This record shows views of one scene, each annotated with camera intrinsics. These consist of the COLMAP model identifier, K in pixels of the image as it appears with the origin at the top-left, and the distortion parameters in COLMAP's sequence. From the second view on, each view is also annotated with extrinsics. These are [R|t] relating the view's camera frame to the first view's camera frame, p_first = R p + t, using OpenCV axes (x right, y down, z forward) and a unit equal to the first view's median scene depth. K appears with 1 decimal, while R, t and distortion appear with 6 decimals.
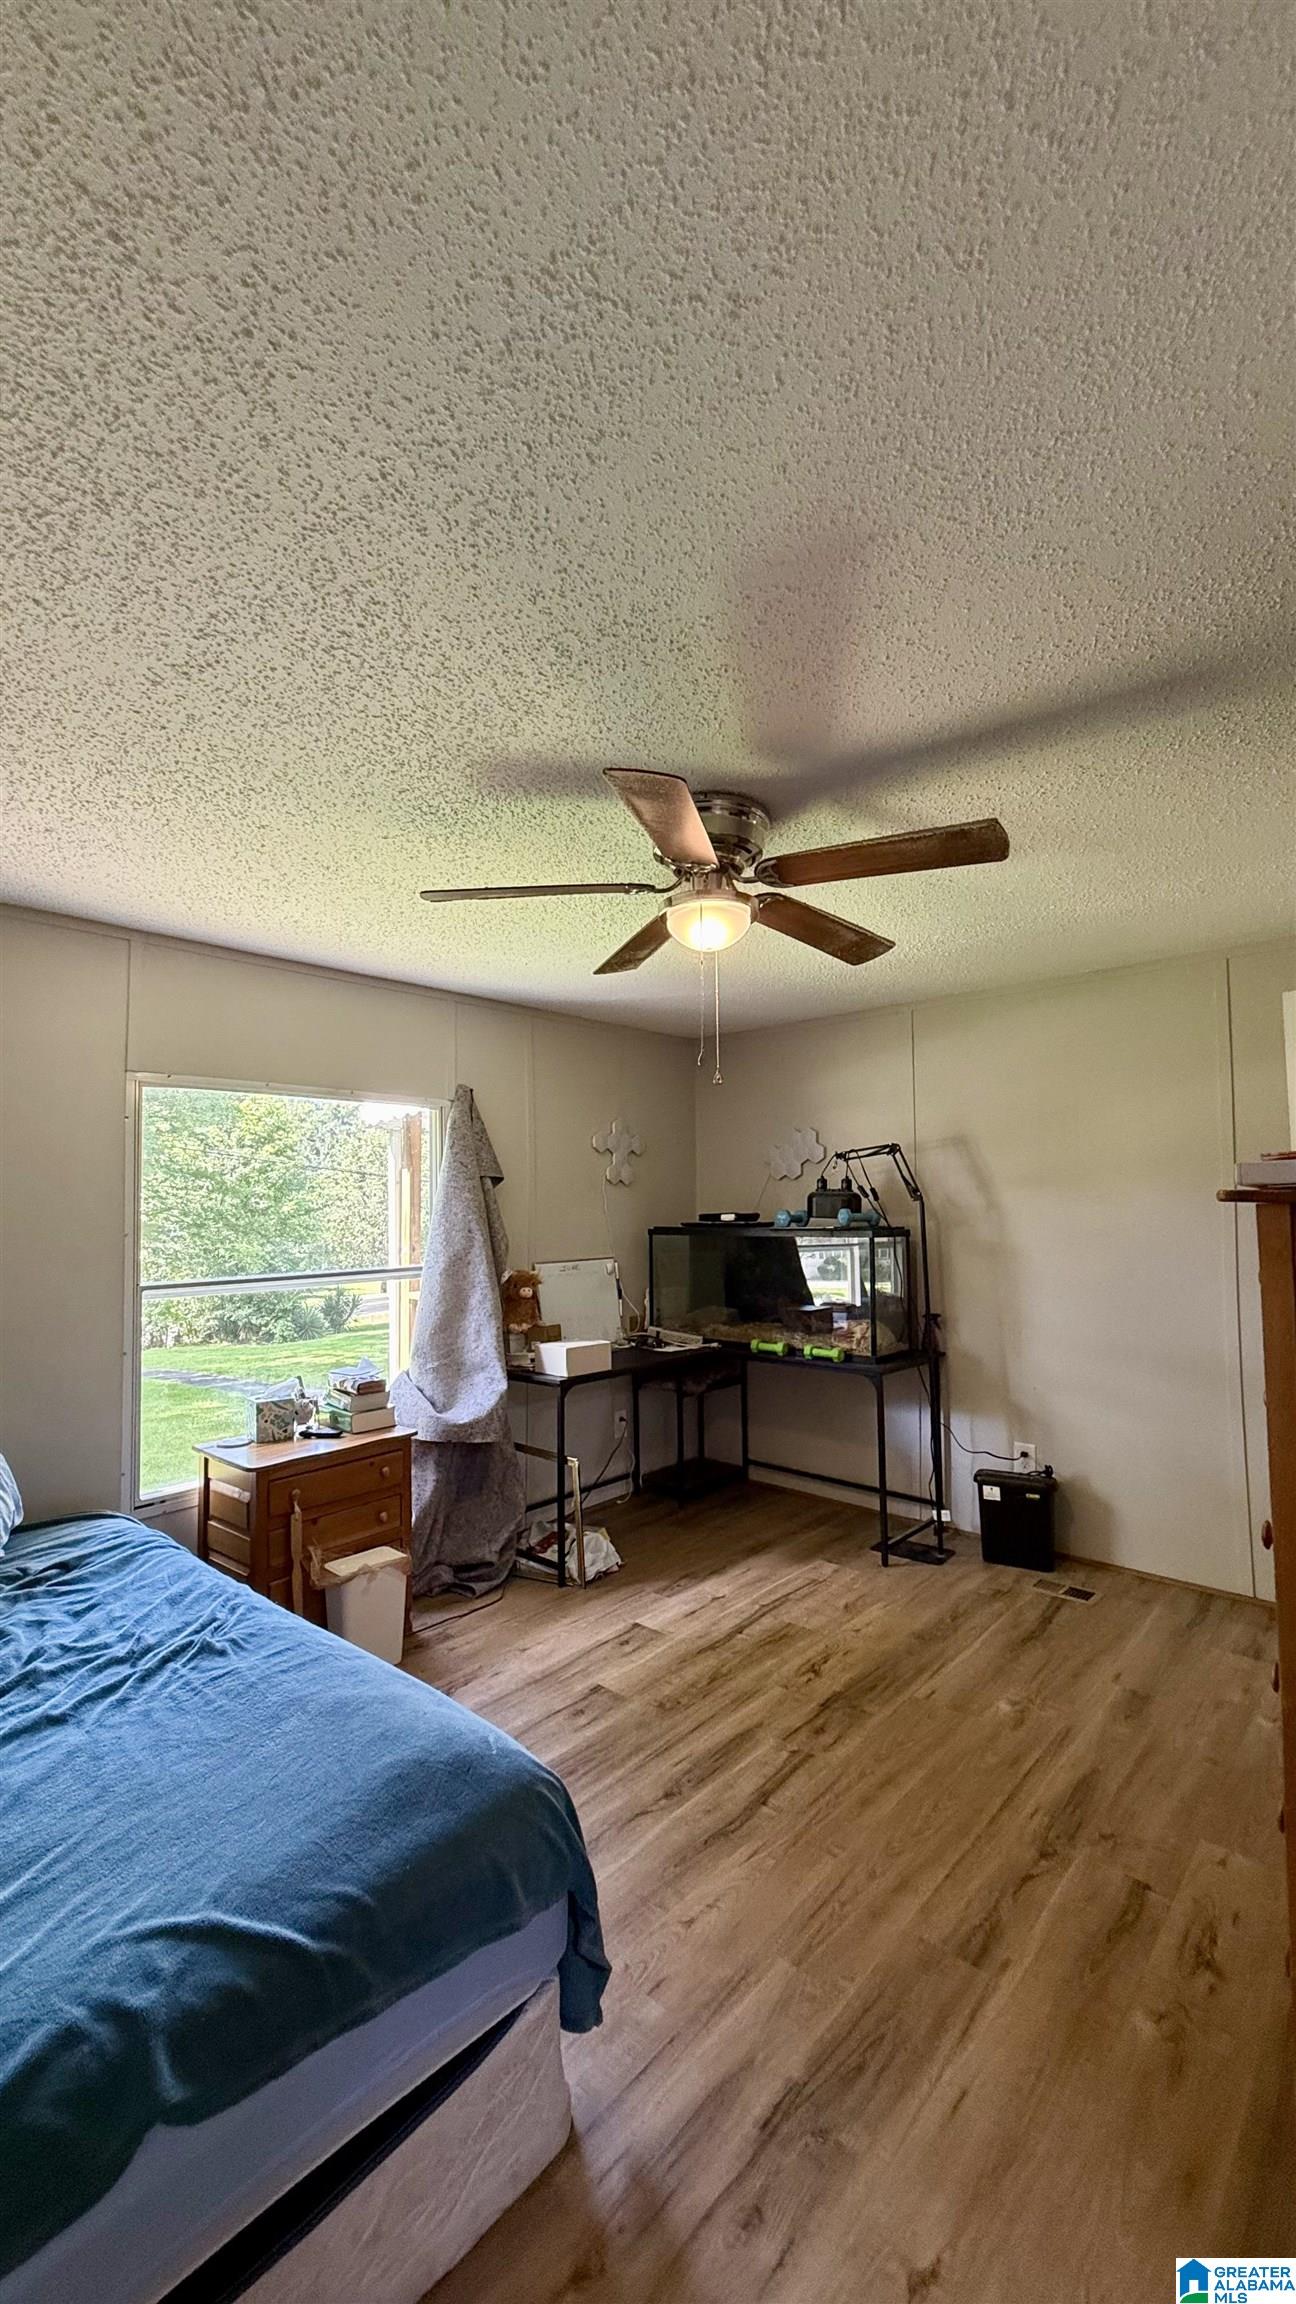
lens RADIAL K [[911.4, 0, 645.2], [0, 911.4, 1158.8], [0, 0, 1]] dist [0.001504, -0.000092]
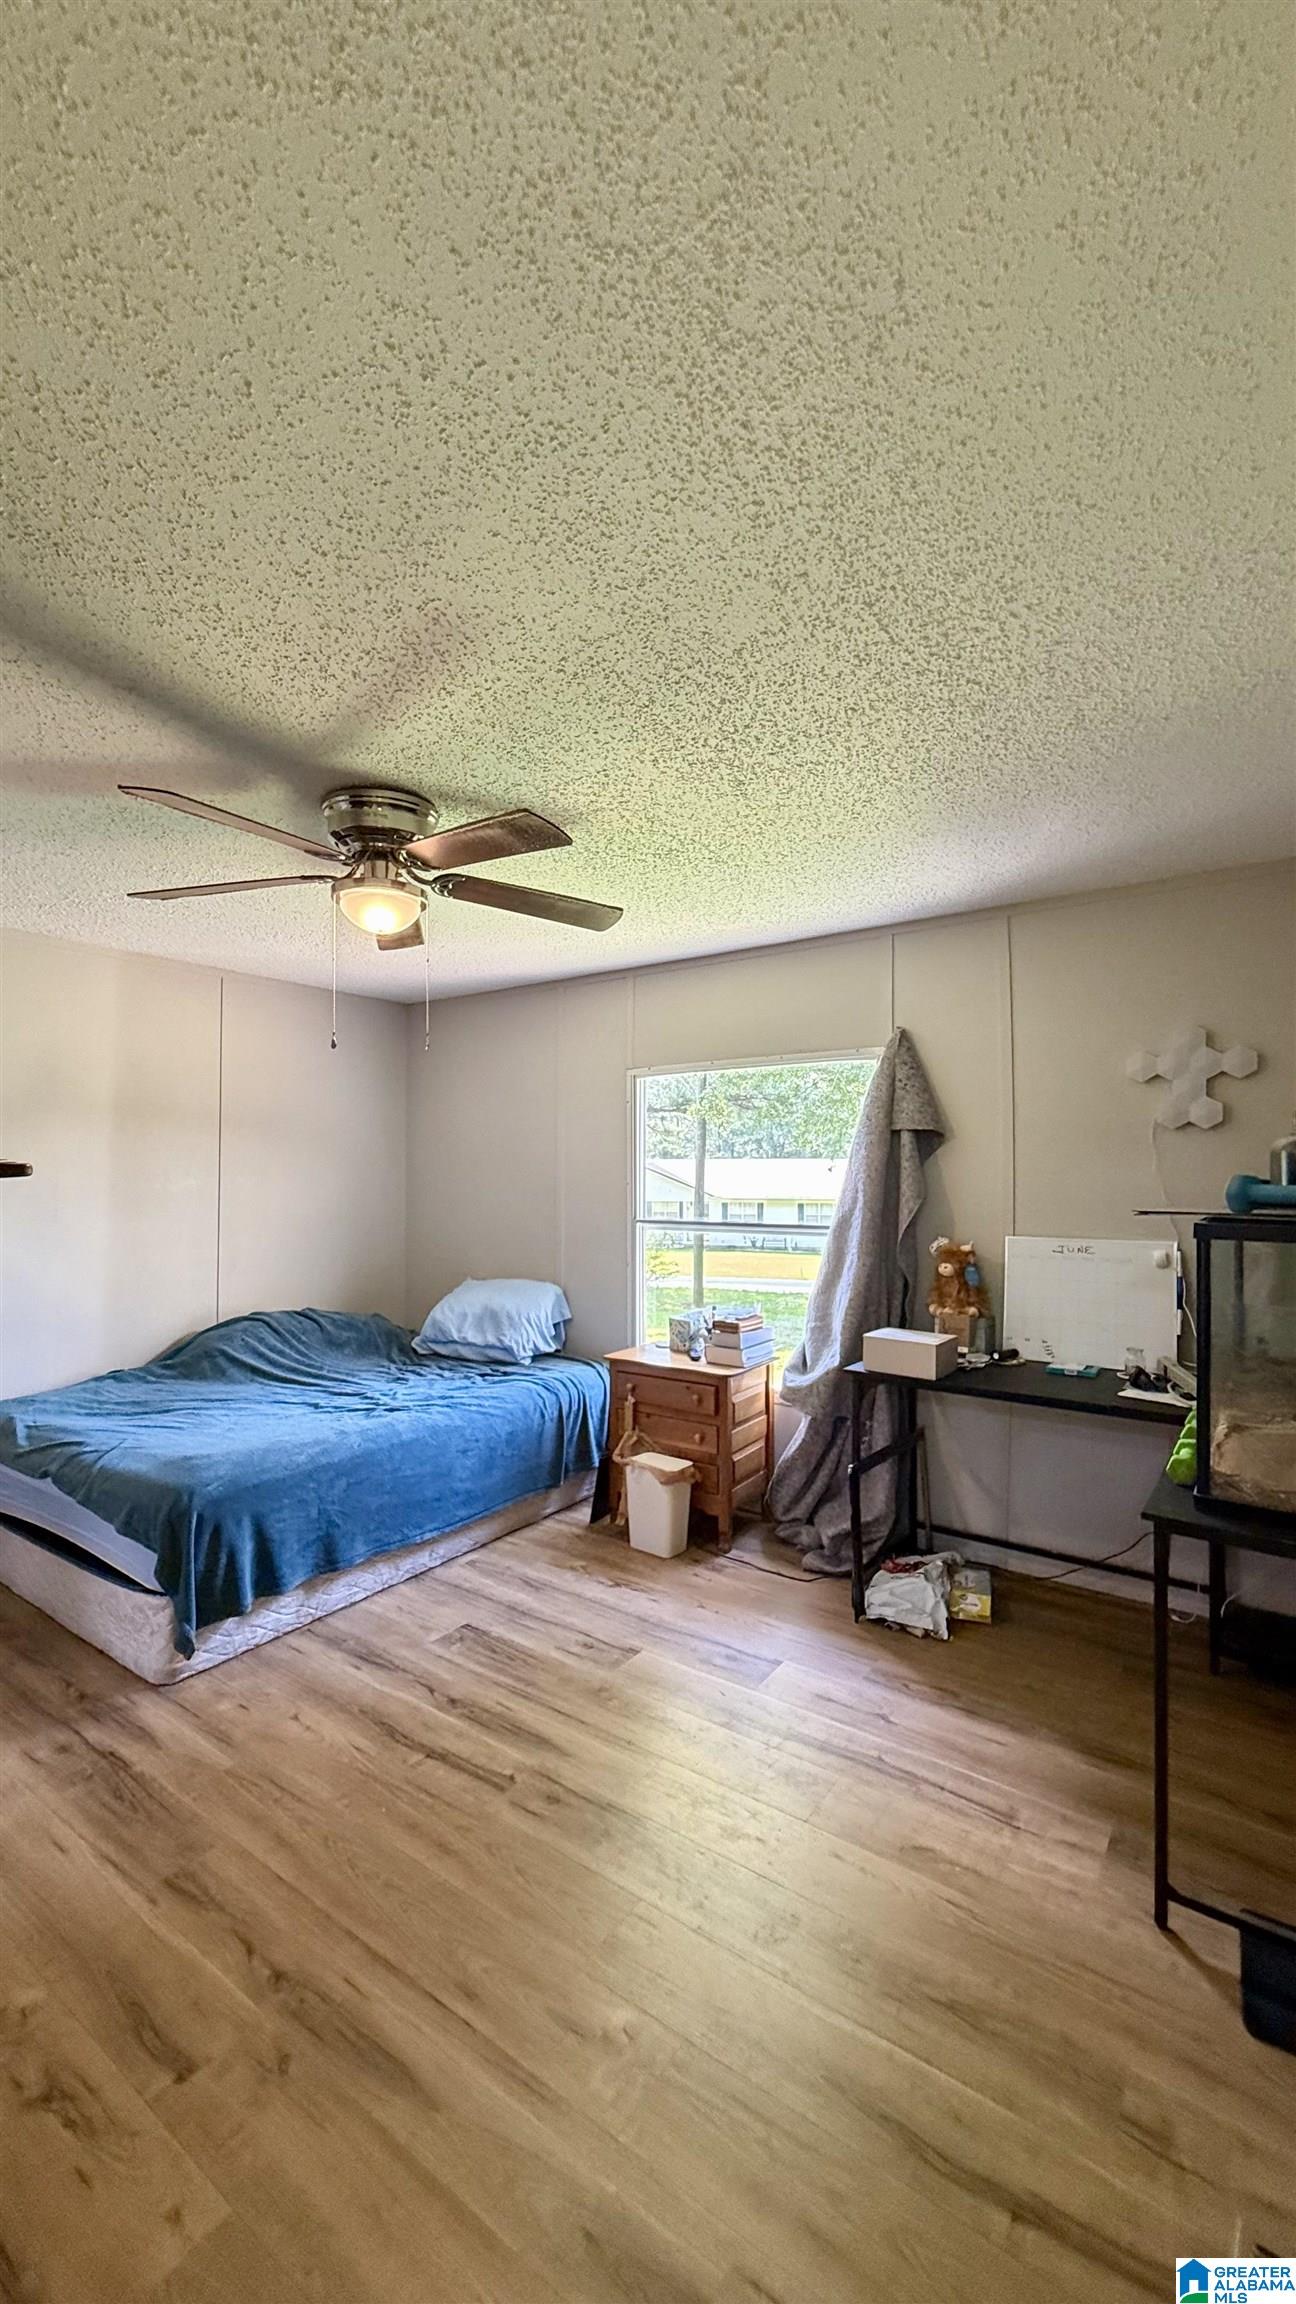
lens RADIAL K [[911.4, 0, 649.3], [0, 911.4, 1156.4], [0, 0, 1]] dist [0.001504, -0.000092]
pose [[0.116638, -0.000276, -0.993175, 1.300520], [0.054353, 0.998503, 0.006106, 0.051945], [0.991686, -0.054695, 0.116478, 1.293367]]
